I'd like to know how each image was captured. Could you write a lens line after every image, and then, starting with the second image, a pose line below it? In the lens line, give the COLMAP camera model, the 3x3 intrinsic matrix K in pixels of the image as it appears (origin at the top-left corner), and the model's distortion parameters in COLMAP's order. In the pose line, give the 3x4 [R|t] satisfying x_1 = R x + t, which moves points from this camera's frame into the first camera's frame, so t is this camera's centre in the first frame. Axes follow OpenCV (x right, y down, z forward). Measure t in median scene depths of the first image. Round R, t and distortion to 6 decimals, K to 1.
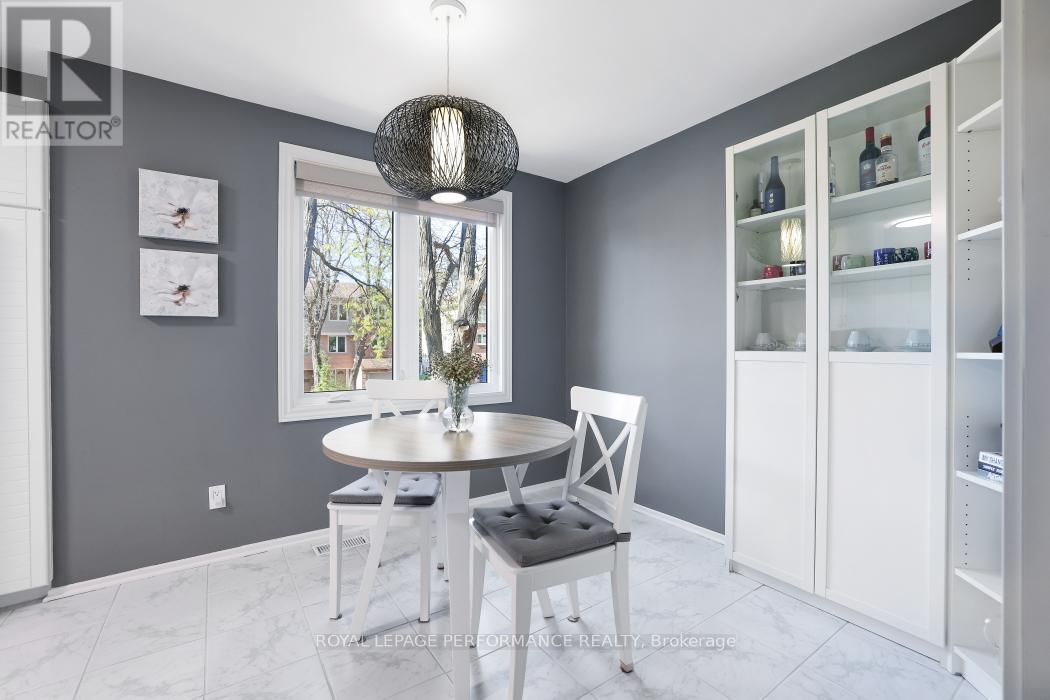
lens RADIAL K [[448.3, 0, 525.8], [0, 448.3, 344.1], [0, 0, 1]] dist [0.017646, 0.000752]
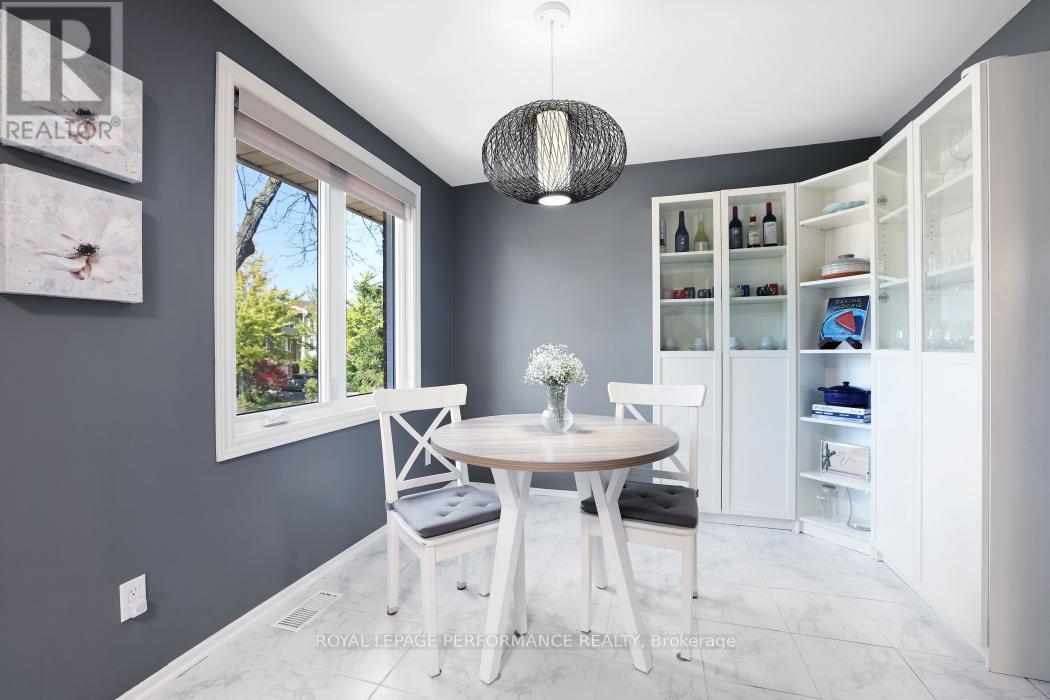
lens RADIAL K [[448.3, 0, 522.7], [0, 448.3, 348.1], [0, 0, 1]] dist [0.017646, 0.000752]
pose [[0.786935, -0.004191, 0.617022, -0.694900], [0.005210, 0.999986, 0.000148, 0.004492], [-0.617014, 0.003099, 0.786946, 0.207805]]
